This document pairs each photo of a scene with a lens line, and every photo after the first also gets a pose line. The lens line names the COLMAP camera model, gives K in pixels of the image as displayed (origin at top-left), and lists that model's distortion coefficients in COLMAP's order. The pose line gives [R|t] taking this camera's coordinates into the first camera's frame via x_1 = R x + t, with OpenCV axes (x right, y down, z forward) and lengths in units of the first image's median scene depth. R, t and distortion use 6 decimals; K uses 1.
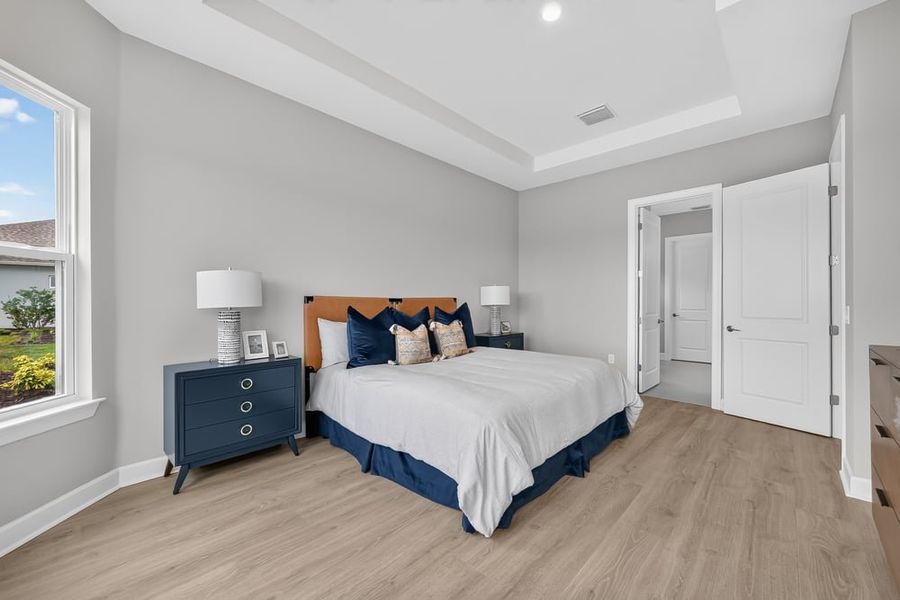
lens RADIAL K [[368.7, 0, 438.4], [0, 368.7, 296.6], [0, 0, 1]] dist [-0.010184, 0.001542]
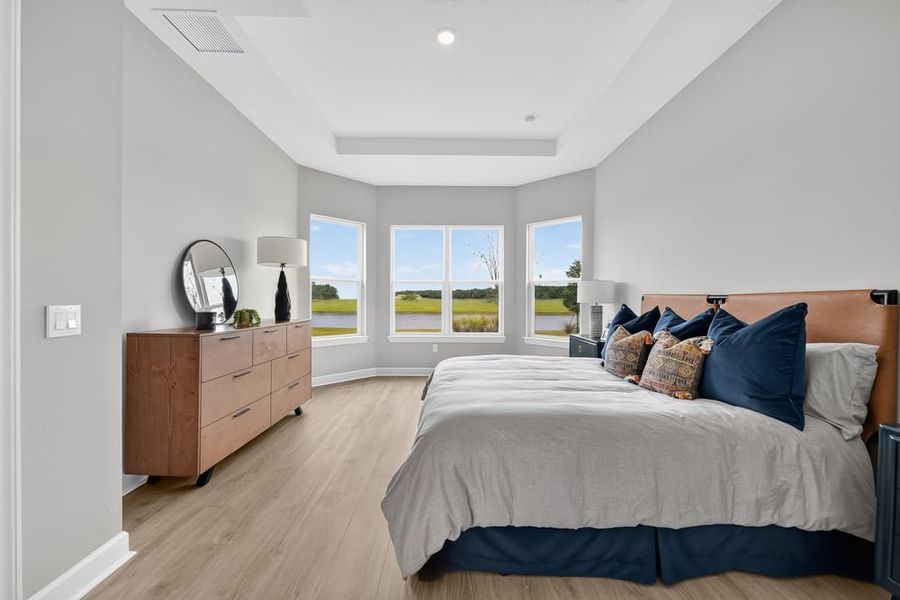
lens RADIAL K [[368.7, 0, 466.2], [0, 368.7, 305.6], [0, 0, 1]] dist [-0.010184, 0.001542]
pose [[-0.714589, 0.008890, -0.699488, 0.768189], [0.001123, 0.999933, 0.011560, 0.018621], [0.699544, 0.007475, -0.714550, 1.345715]]
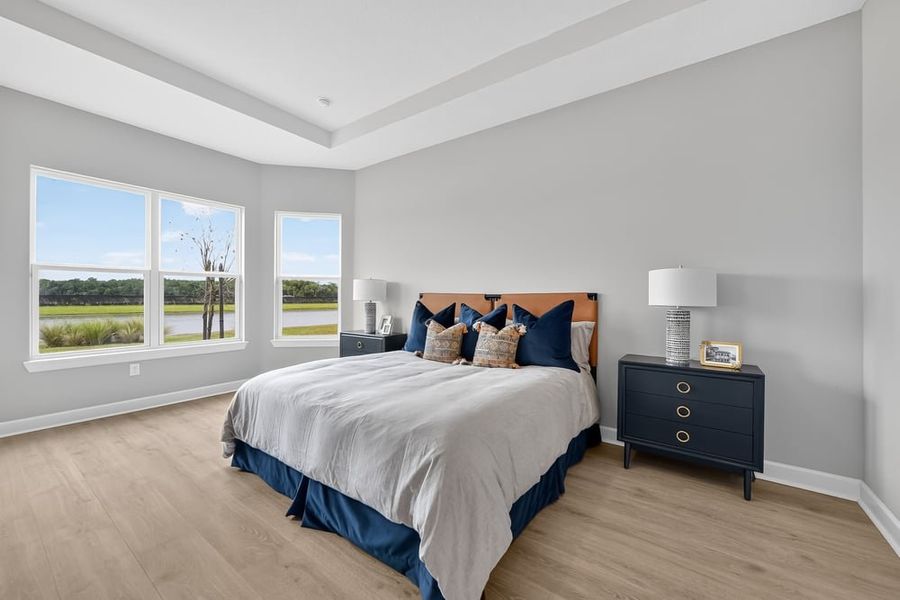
lens RADIAL K [[354.5, 0, 454.2], [0, 354.5, 300.3], [0, 0, 1]] dist [-0.009413, 0.000323]
pose [[0.139379, 0.010442, -0.990184, 0.876212], [0.003719, 0.999932, 0.011068, 0.012531], [0.990232, -0.005225, 0.139331, 0.919302]]
